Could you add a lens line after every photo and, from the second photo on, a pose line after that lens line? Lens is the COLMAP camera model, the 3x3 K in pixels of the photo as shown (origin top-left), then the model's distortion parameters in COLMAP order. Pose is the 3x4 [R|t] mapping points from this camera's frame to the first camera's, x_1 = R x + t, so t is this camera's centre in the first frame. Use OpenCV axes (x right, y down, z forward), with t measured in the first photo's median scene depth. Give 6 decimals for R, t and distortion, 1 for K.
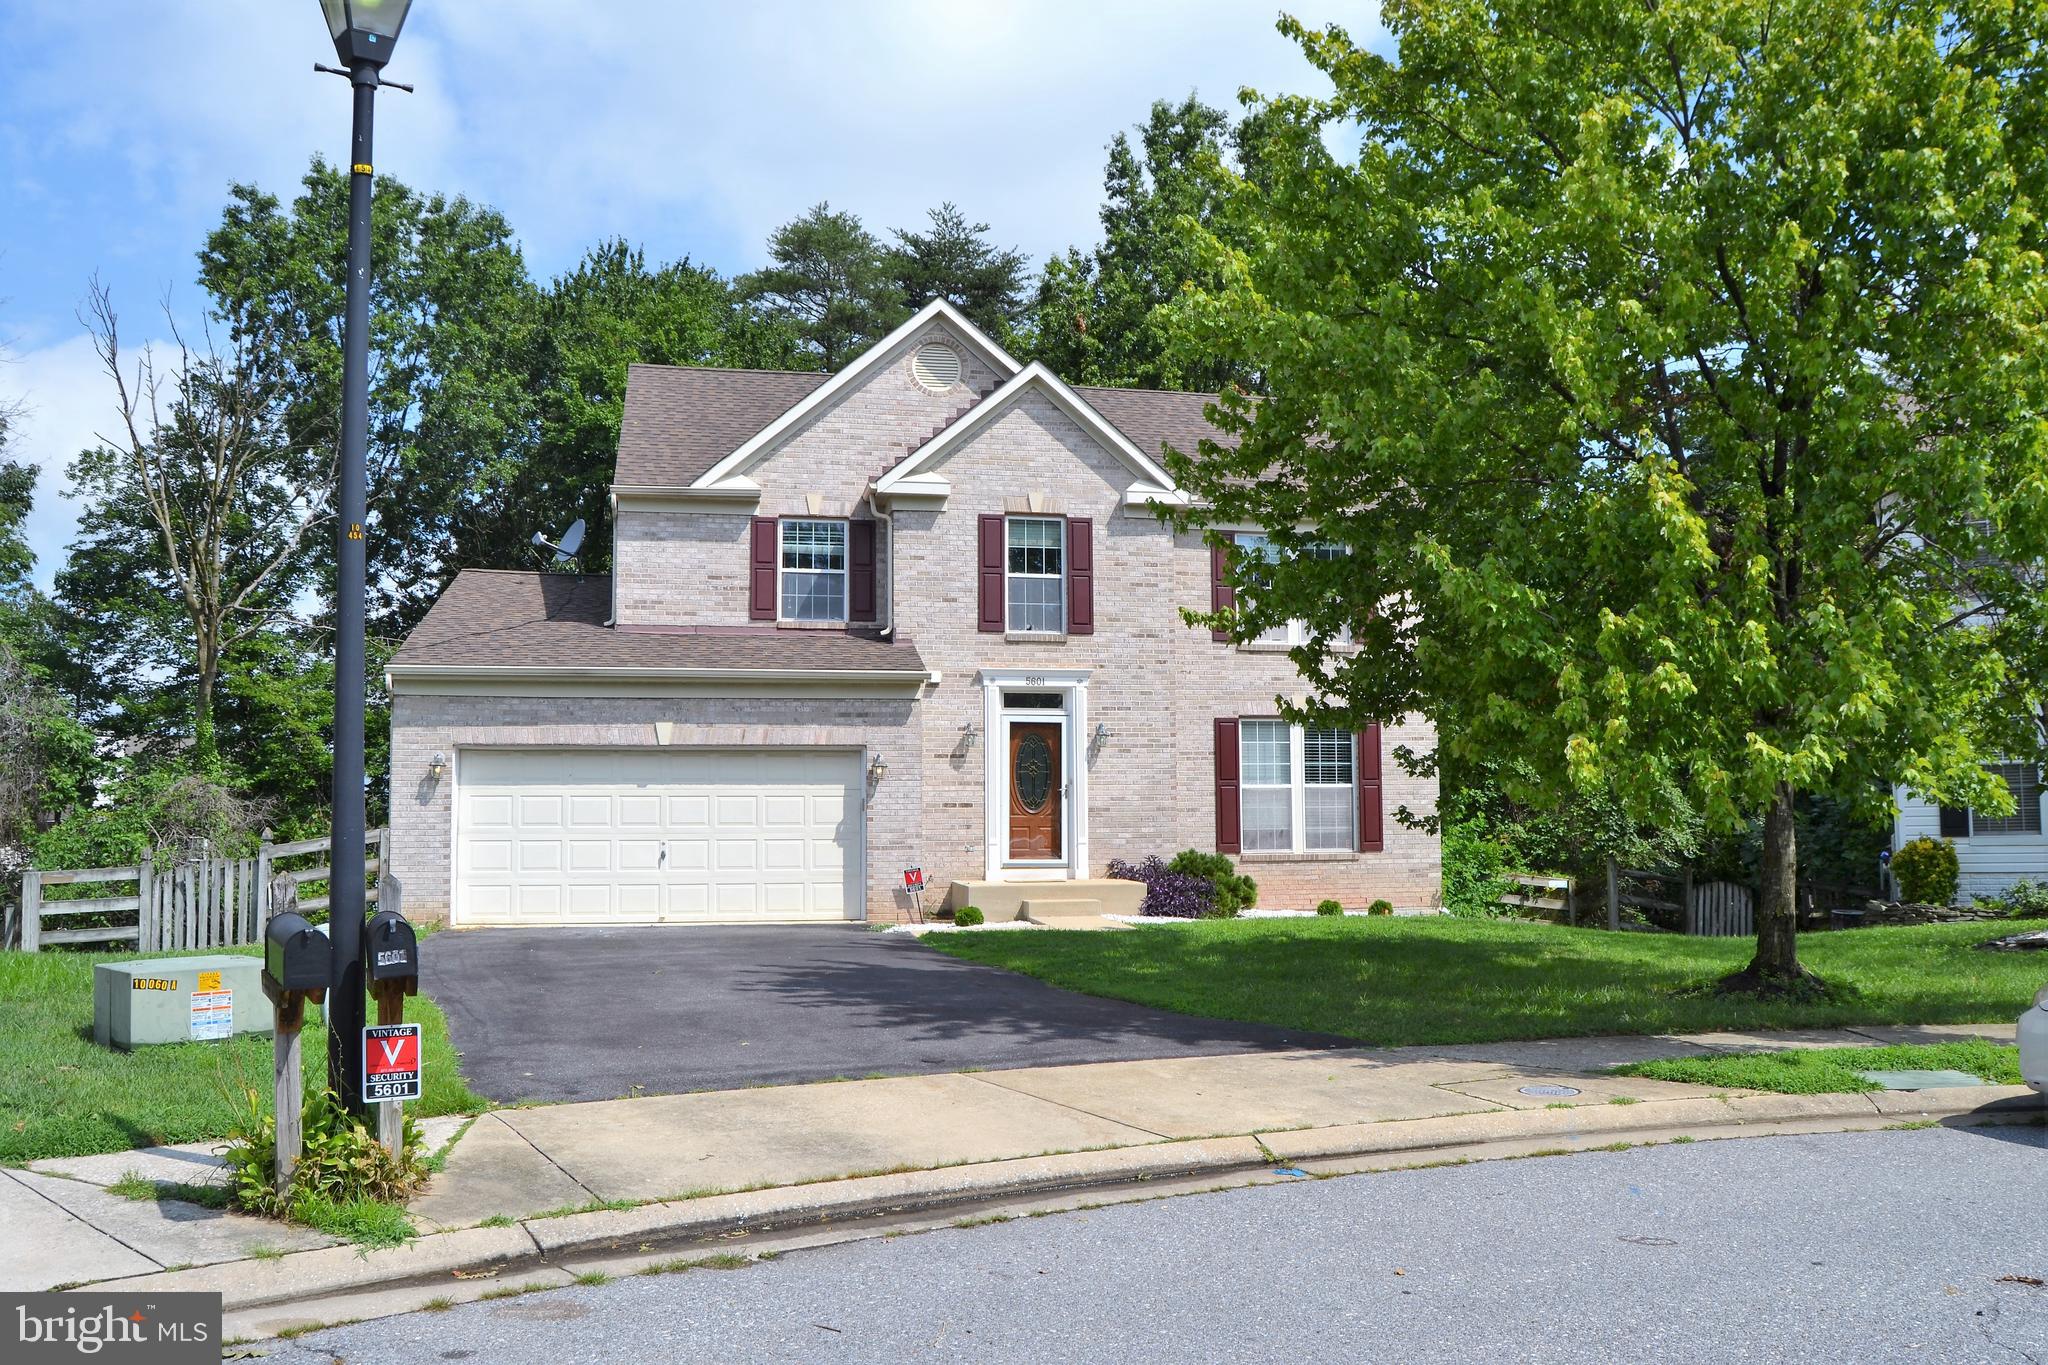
lens RADIAL K [[1646.2, 0, 1024.0], [0, 1646.2, 682.5], [0, 0, 1]] dist [-0.062413, 0.007221]
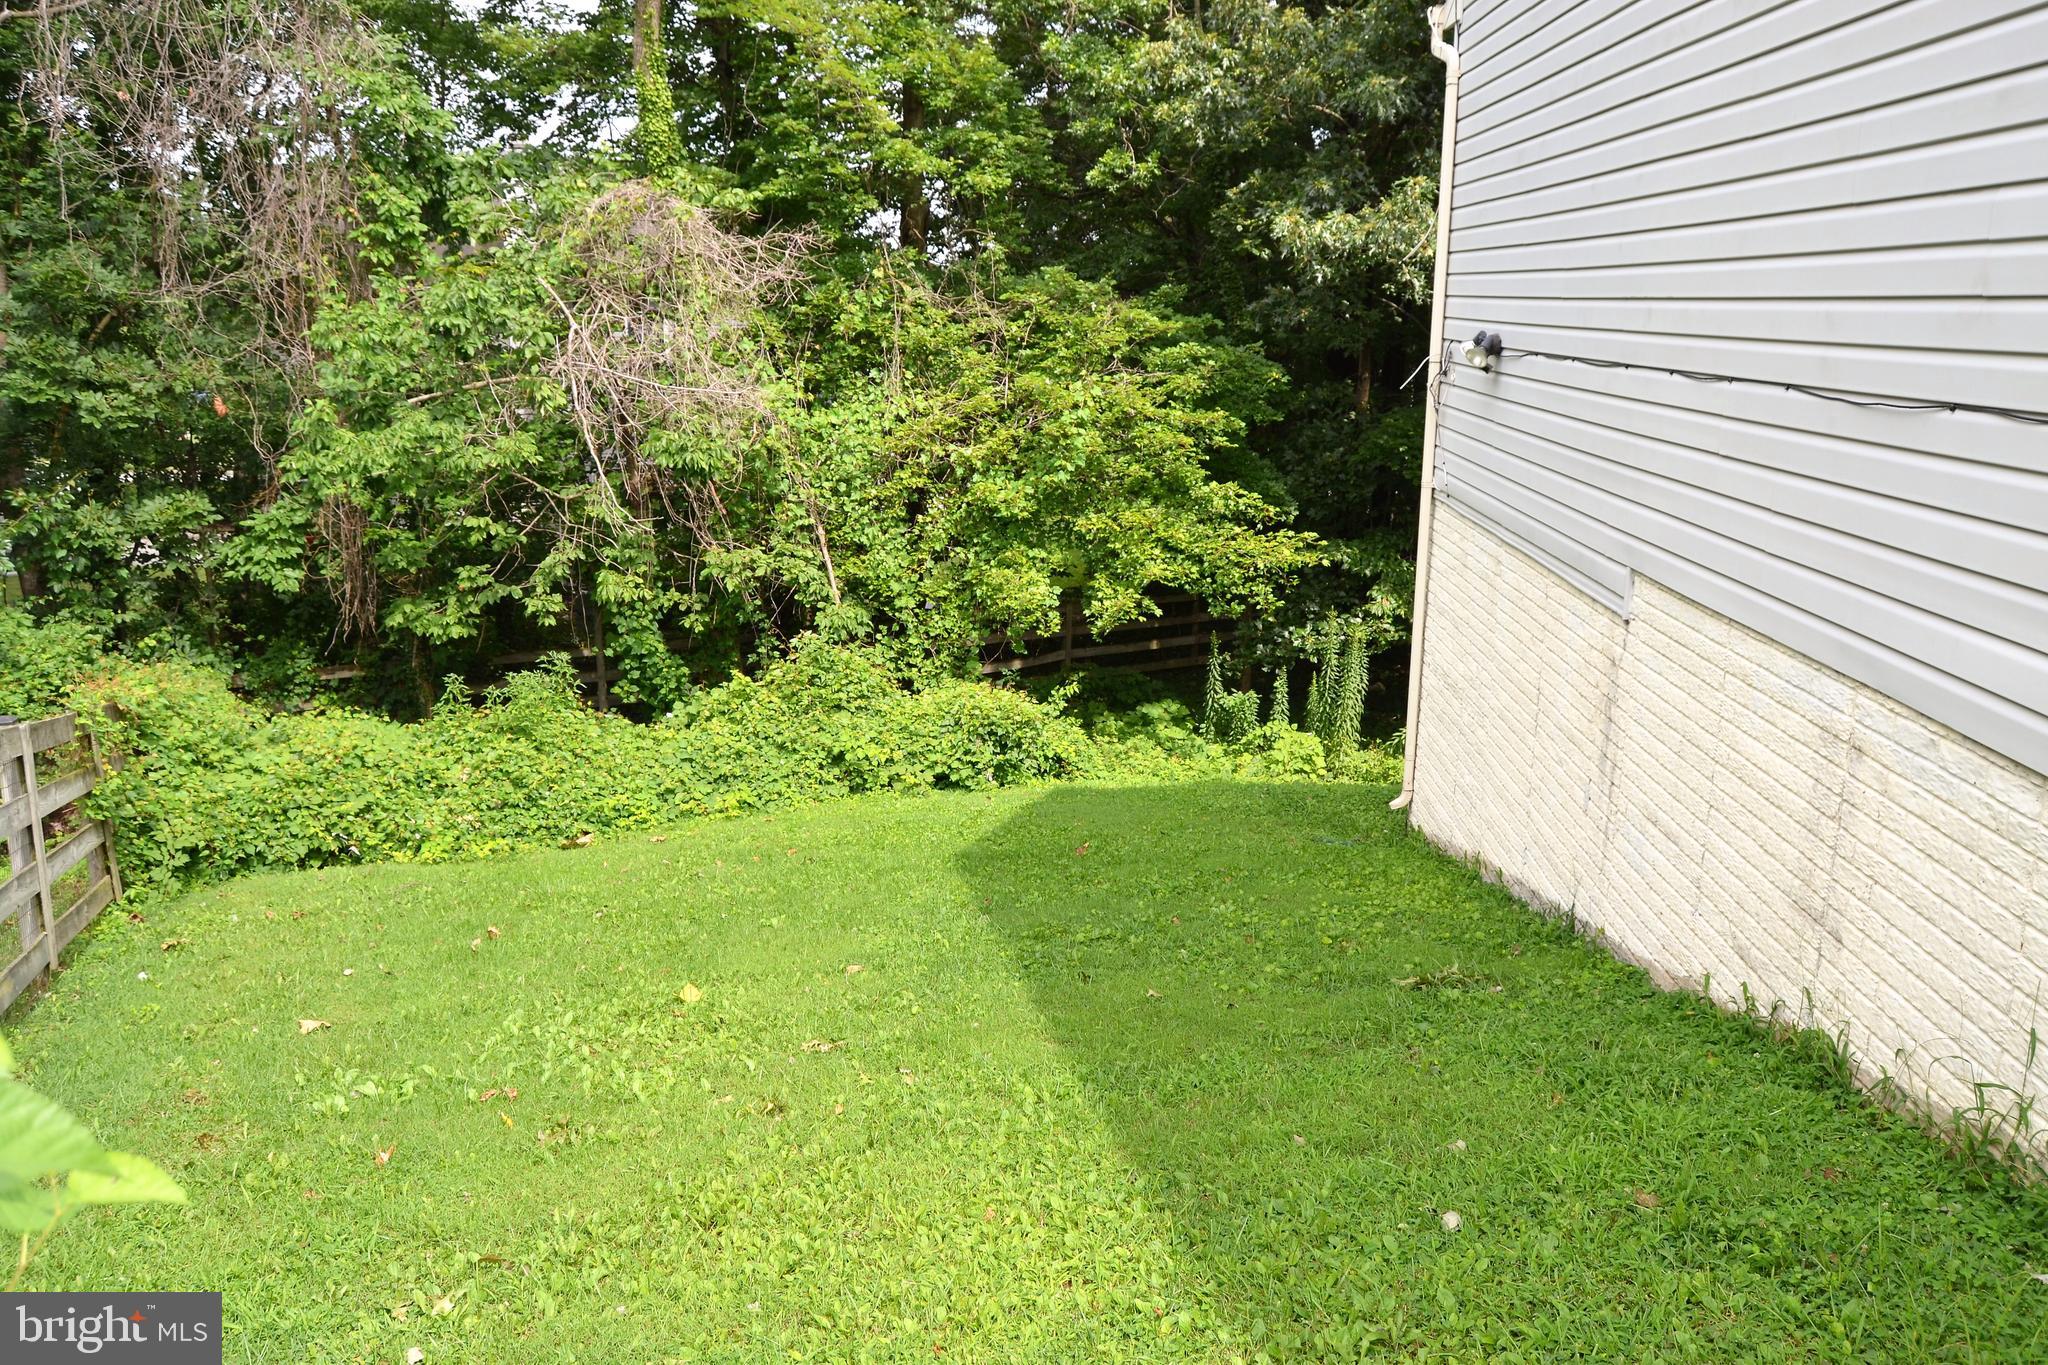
lens RADIAL K [[1646.2, 0, 1024.0], [0, 1646.2, 682.5], [0, 0, 1]] dist [-0.062413, 0.007221]
pose [[0.967122, 0.069014, -0.244771, -0.278215], [0.008769, 0.952852, 0.303310, 0.052576], [0.254163, -0.295484, 0.920918, 0.549757]]
